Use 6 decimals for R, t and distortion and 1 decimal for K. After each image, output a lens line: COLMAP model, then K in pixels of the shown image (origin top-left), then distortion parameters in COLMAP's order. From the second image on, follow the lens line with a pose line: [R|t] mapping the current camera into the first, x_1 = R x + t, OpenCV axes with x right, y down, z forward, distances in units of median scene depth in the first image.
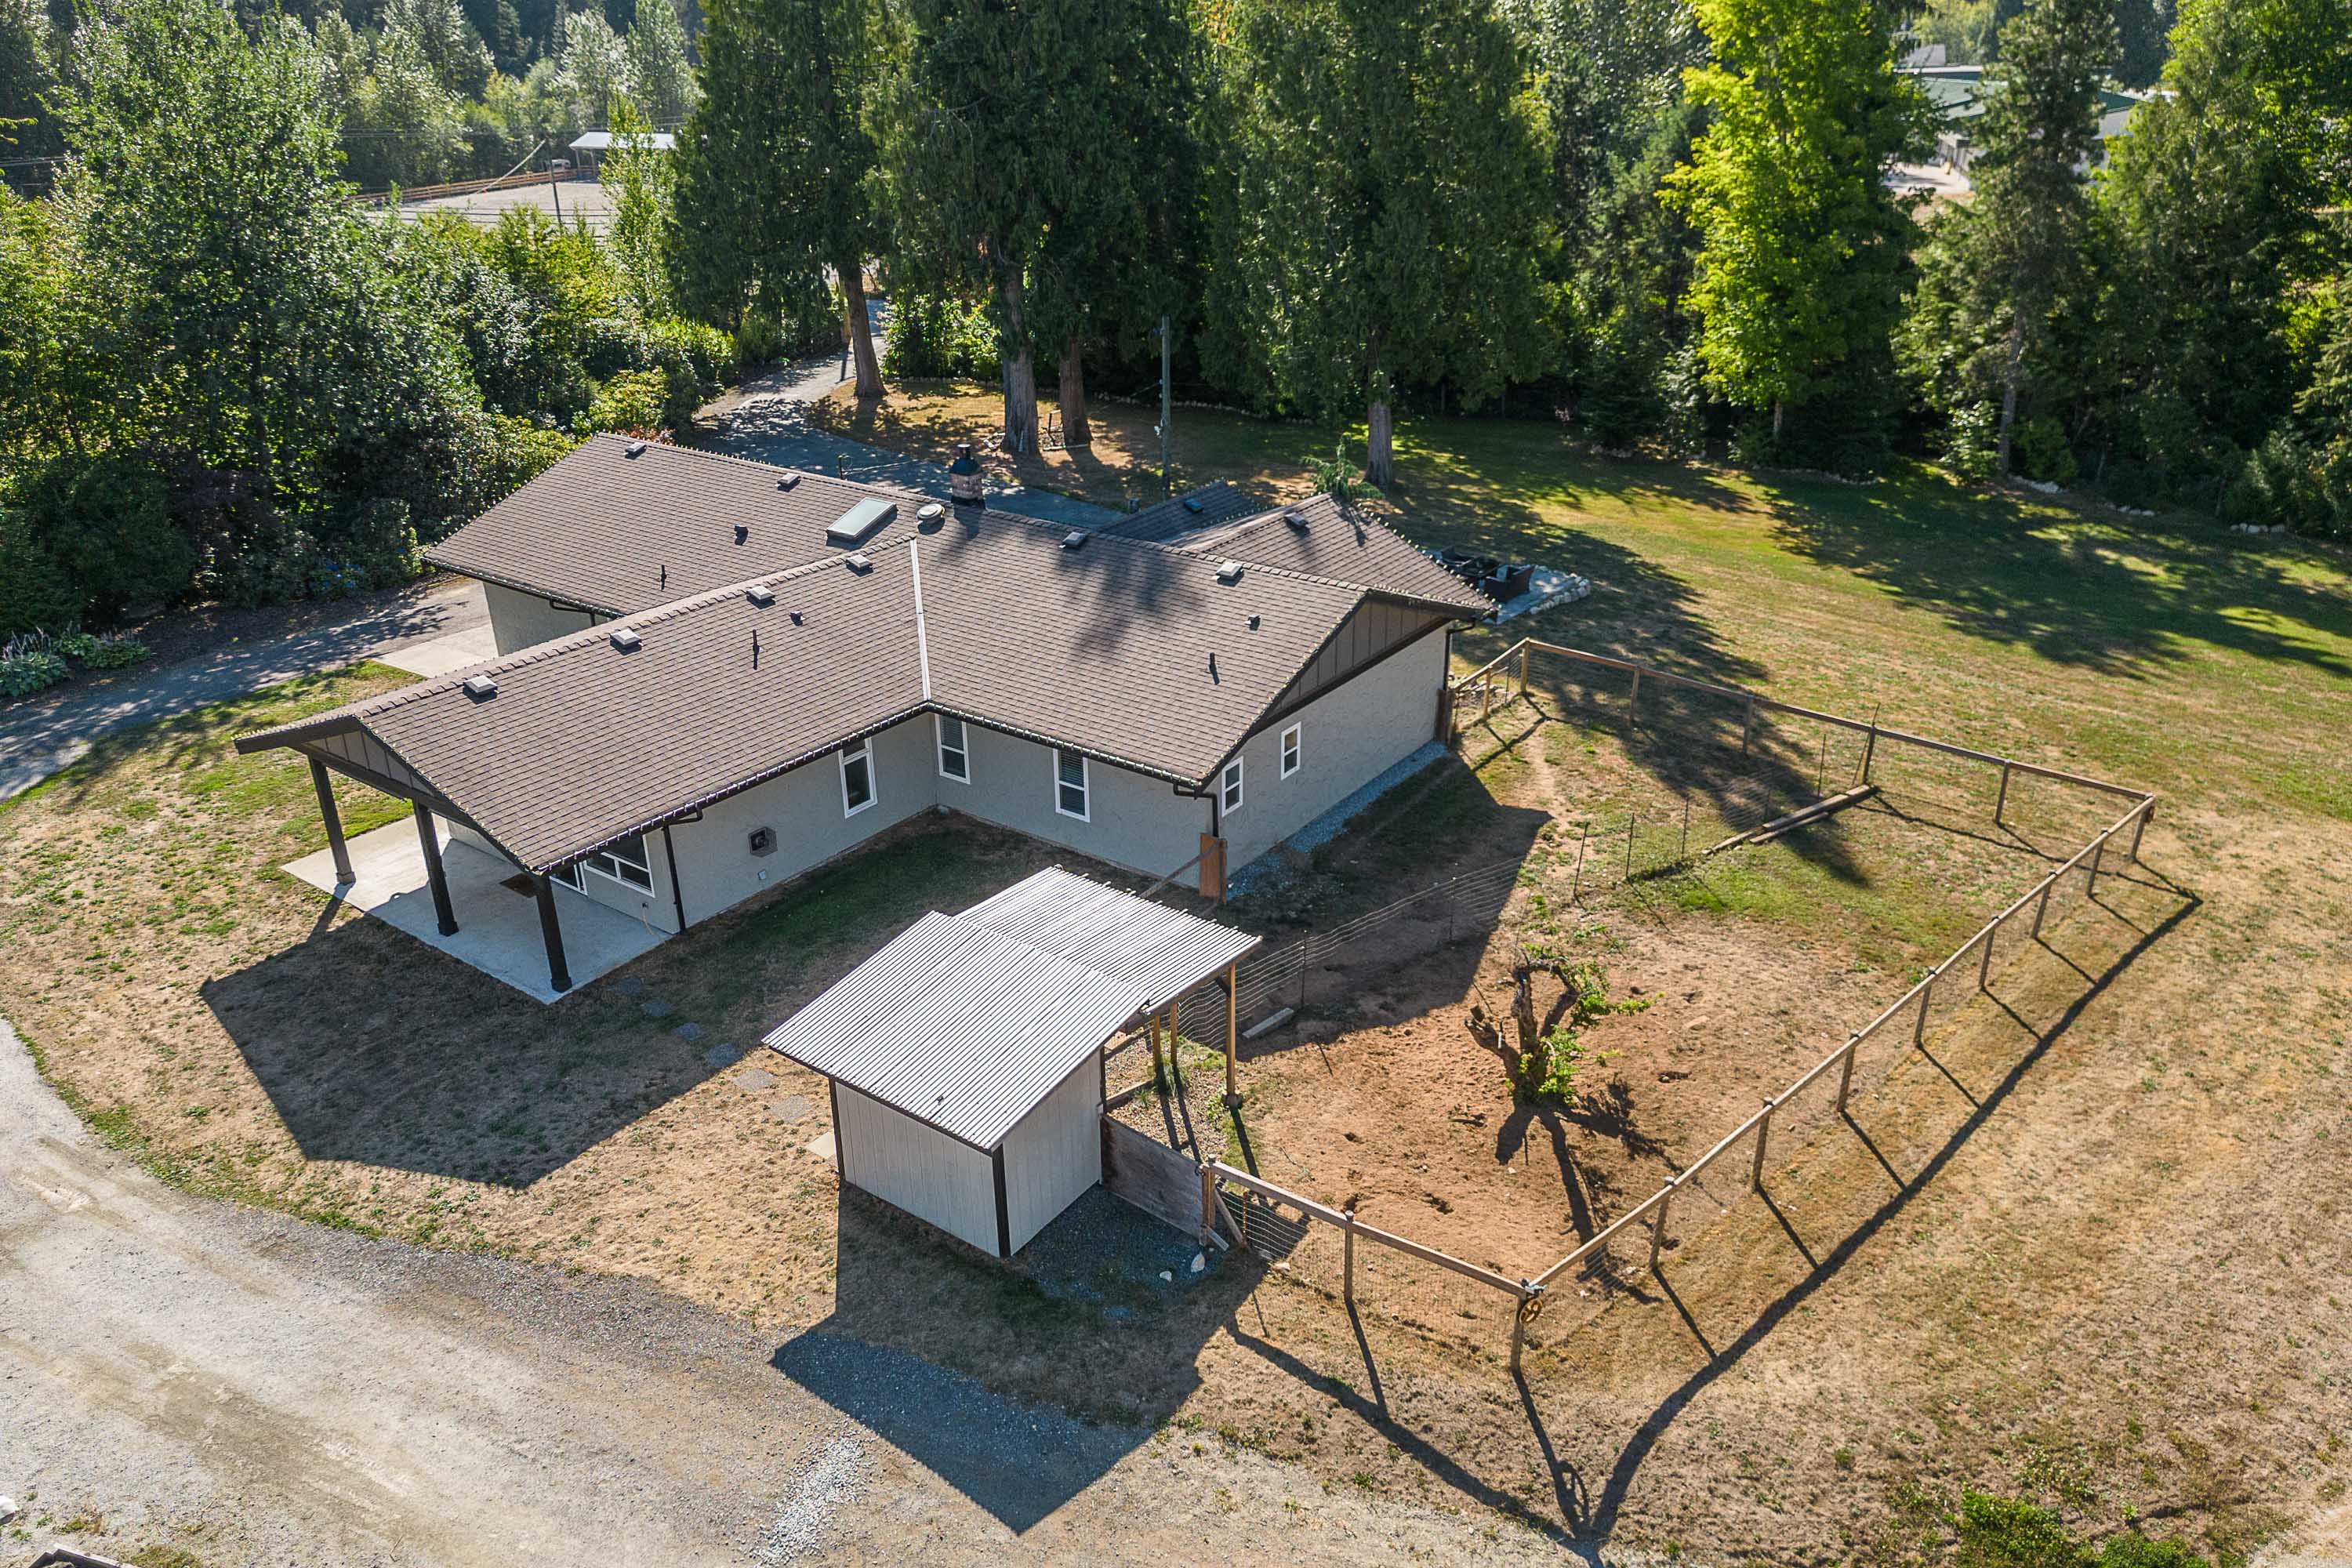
lens RADIAL K [[1688.2, 0, 1164.1], [0, 1688.2, 796.3], [0, 0, 1]] dist [0.033900, -0.007647]
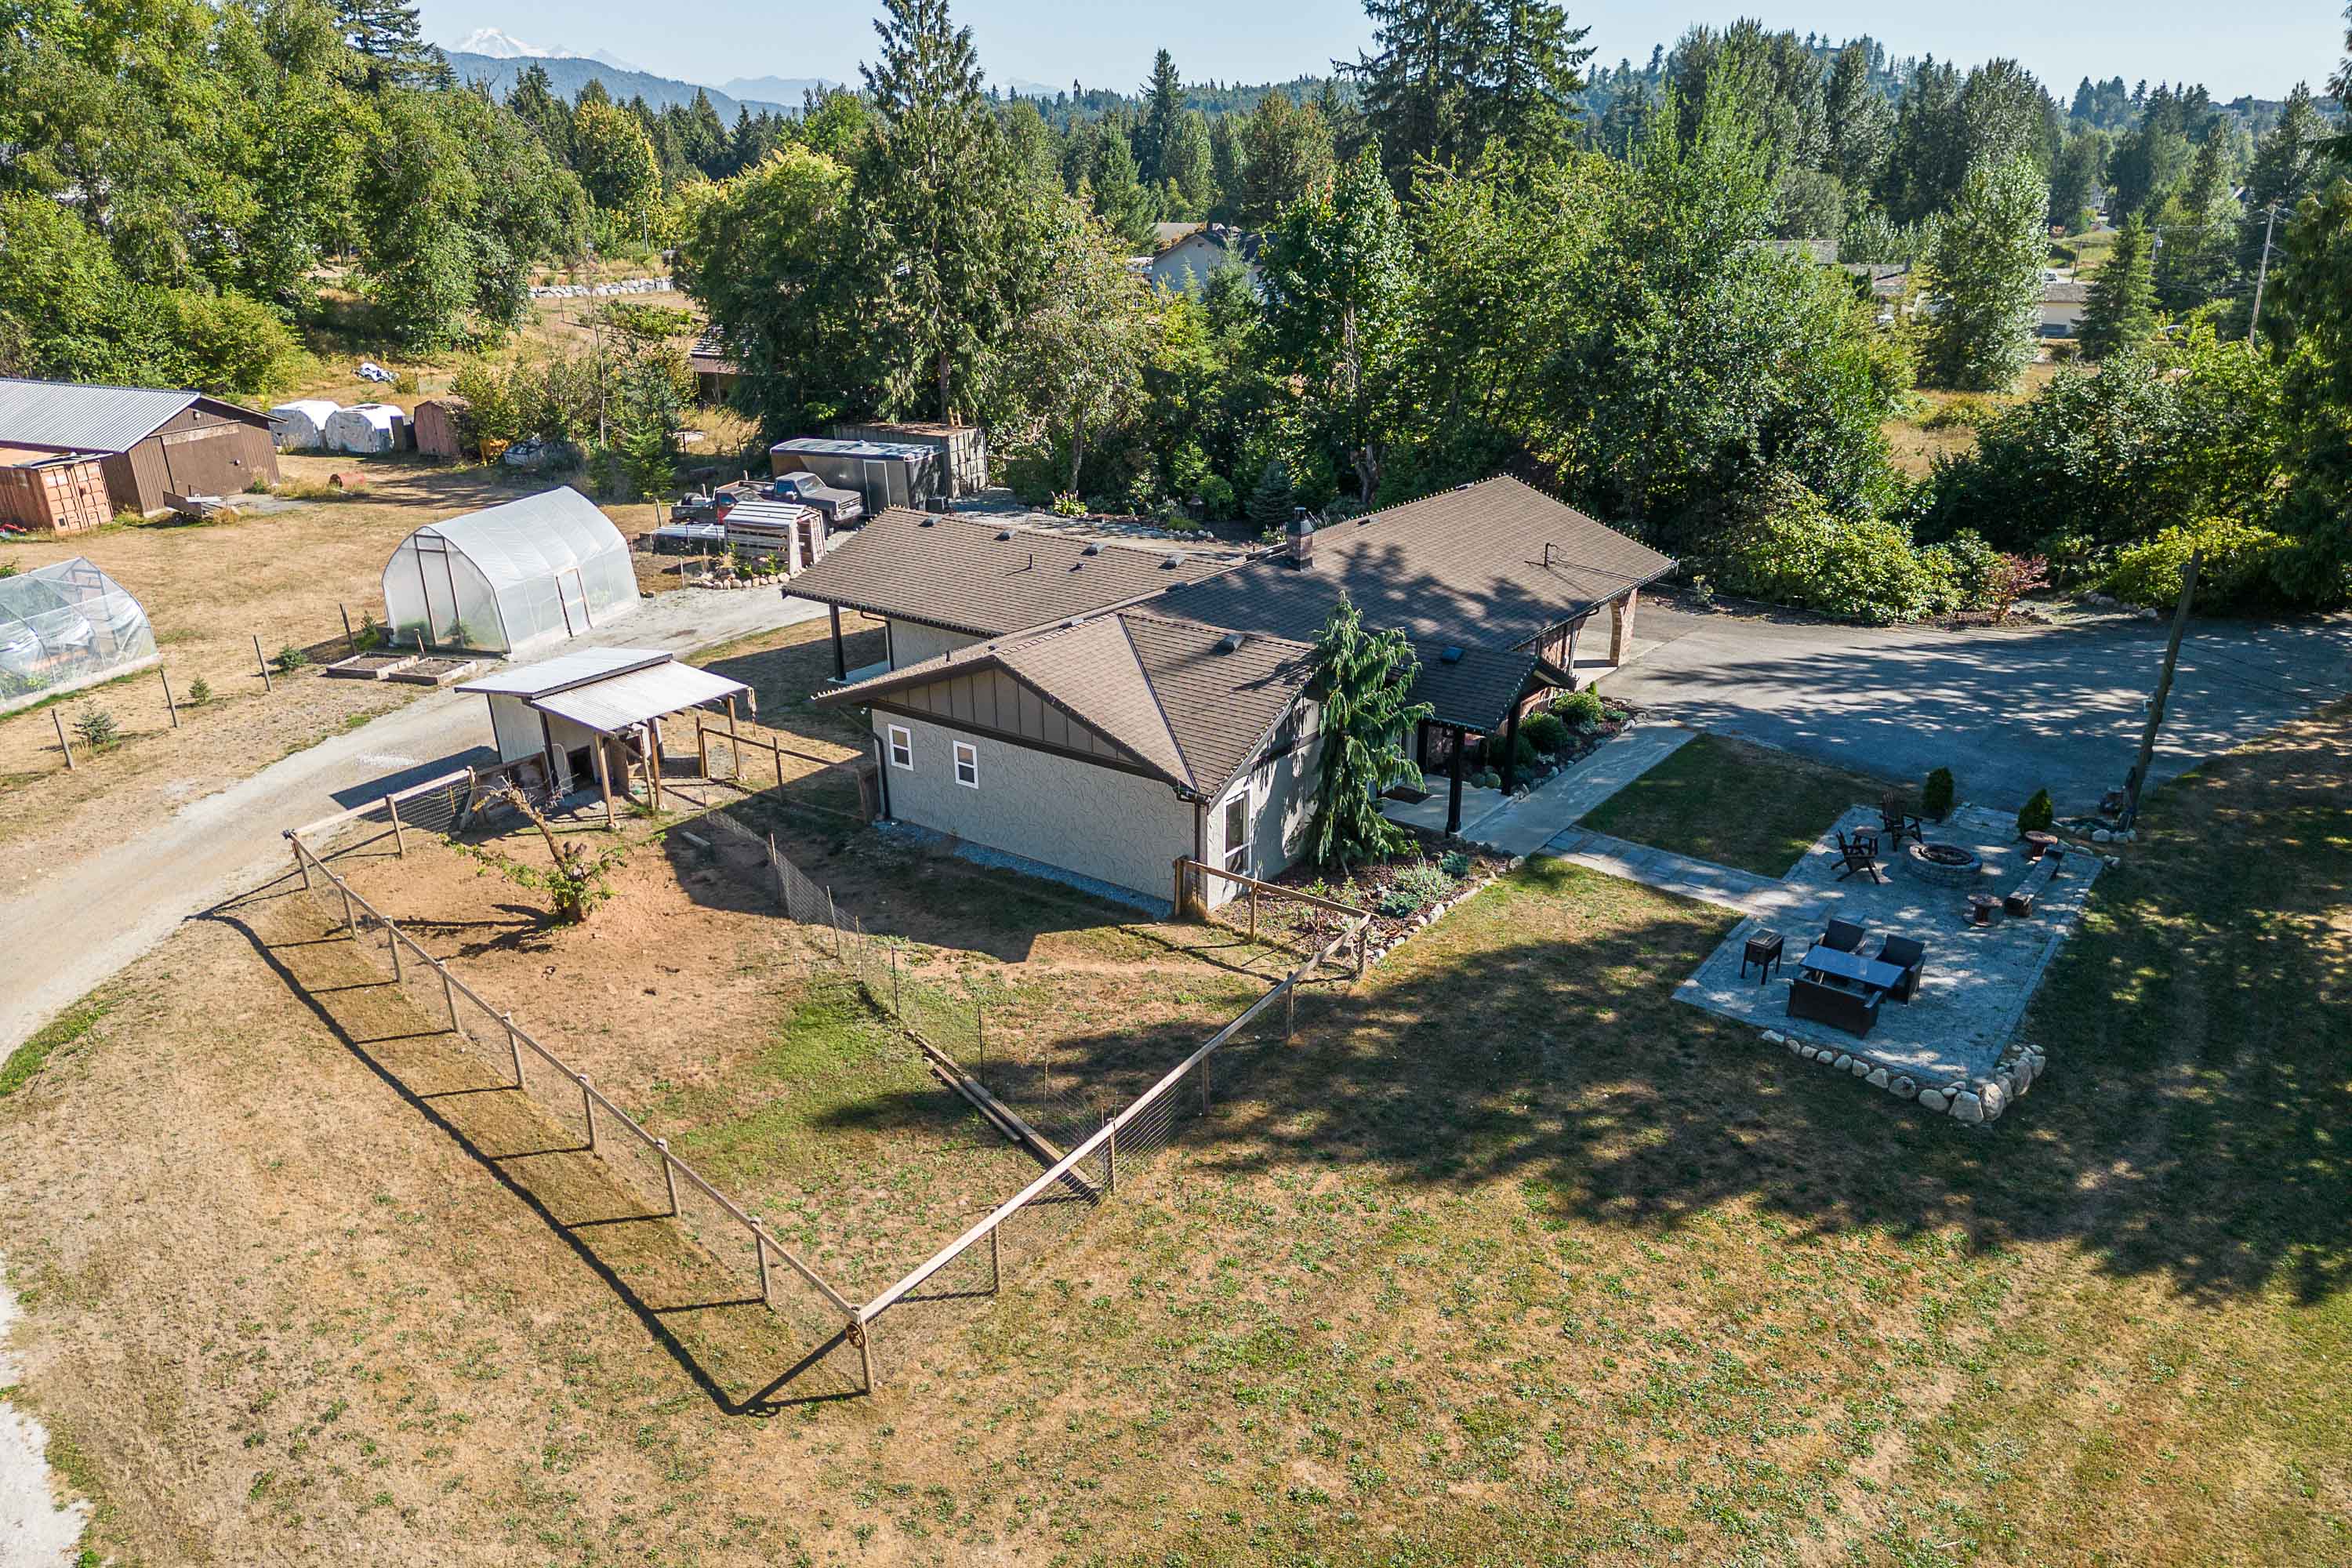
lens RADIAL K [[1688.2, 0, 1164.1], [0, 1688.2, 796.3], [0, 0, 1]] dist [0.033900, -0.007647]
pose [[-0.007845, 0.377673, -0.925906, 1.153104], [-0.407131, 0.844509, 0.347921, -0.466602], [0.913336, 0.379694, 0.147137, 0.959990]]
